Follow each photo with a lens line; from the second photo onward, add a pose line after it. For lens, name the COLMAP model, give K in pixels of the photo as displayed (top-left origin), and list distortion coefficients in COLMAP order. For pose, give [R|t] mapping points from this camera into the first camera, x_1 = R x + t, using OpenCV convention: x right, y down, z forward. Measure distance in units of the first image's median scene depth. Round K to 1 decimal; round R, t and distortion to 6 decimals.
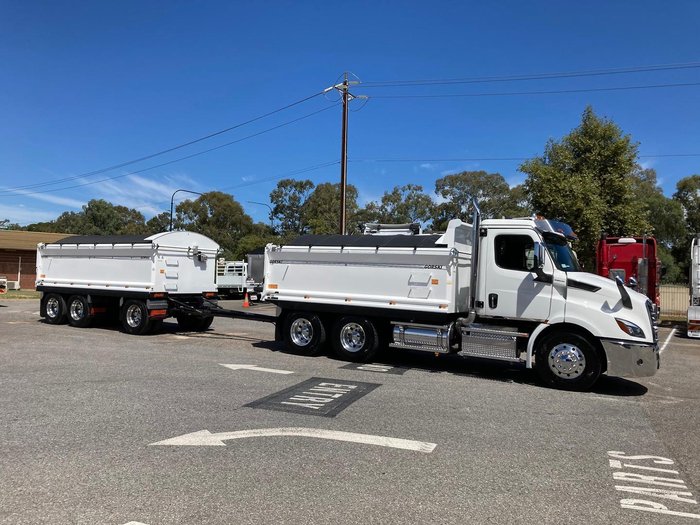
lens RADIAL K [[553.8, 0, 350.0], [0, 553.8, 262.5], [0, 0, 1]] dist [-0.004527, -0.004901]
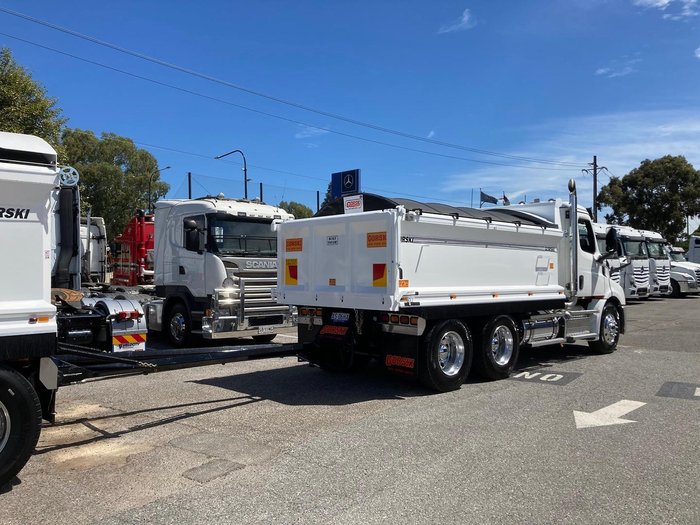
lens RADIAL K [[570.2, 0, 345.1], [0, 570.2, 252.3], [0, 0, 1]] dist [0.061773, -0.073597]
pose [[0.273295, -0.004907, 0.961918, -0.861780], [-0.010942, 0.999906, 0.008210, 0.009476], [-0.961868, -0.012769, 0.273216, 1.097961]]
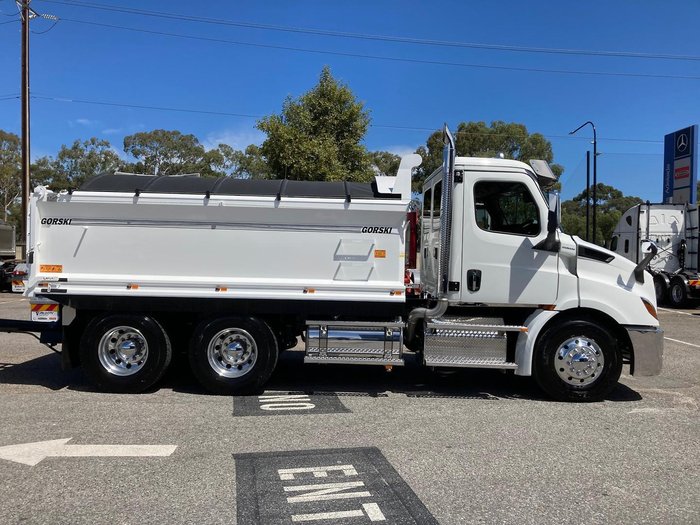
lens RADIAL K [[566.5, 0, 350.0], [0, 566.5, 262.5], [0, 0, 1]] dist [0.074435, -0.121877]
pose [[0.859679, -0.030384, 0.509930, -0.210230], [0.001528, 0.998378, 0.056913, 0.008589], [-0.510832, -0.048148, 0.858331, 0.477292]]
